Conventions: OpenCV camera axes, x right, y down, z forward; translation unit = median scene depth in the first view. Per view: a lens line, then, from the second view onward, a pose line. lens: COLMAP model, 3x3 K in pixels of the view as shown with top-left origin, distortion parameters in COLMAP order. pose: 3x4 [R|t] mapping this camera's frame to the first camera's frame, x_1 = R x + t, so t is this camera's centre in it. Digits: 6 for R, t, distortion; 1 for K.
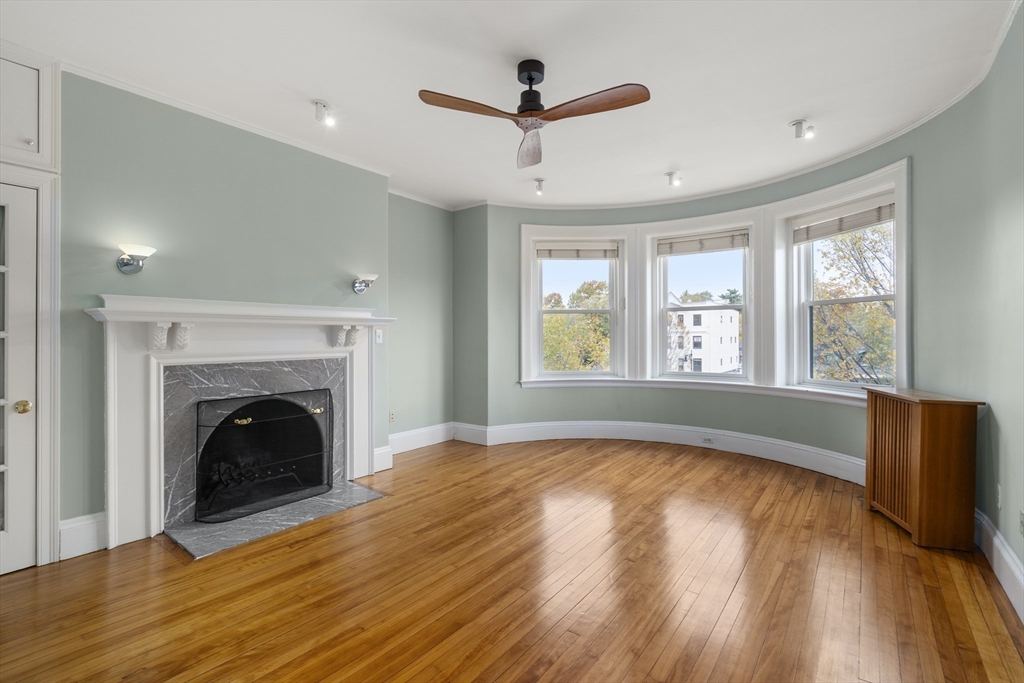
lens RADIAL K [[485.4, 0, 516.1], [0, 485.4, 339.8], [0, 0, 1]] dist [-0.005764, 0.002928]
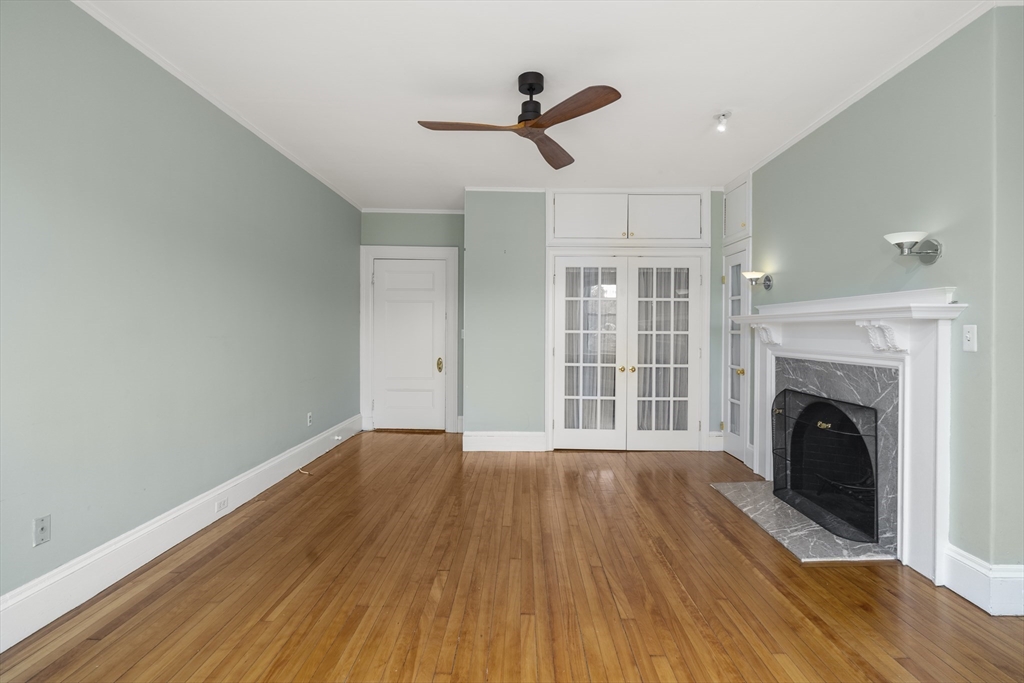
lens RADIAL K [[485.4, 0, 517.8], [0, 485.4, 334.9], [0, 0, 1]] dist [-0.005764, 0.002928]
pose [[-0.823706, 0.002955, -0.567010, 0.488236], [-0.007648, 0.999838, 0.016321, -0.017332], [0.566966, 0.017780, -0.823549, 1.390440]]
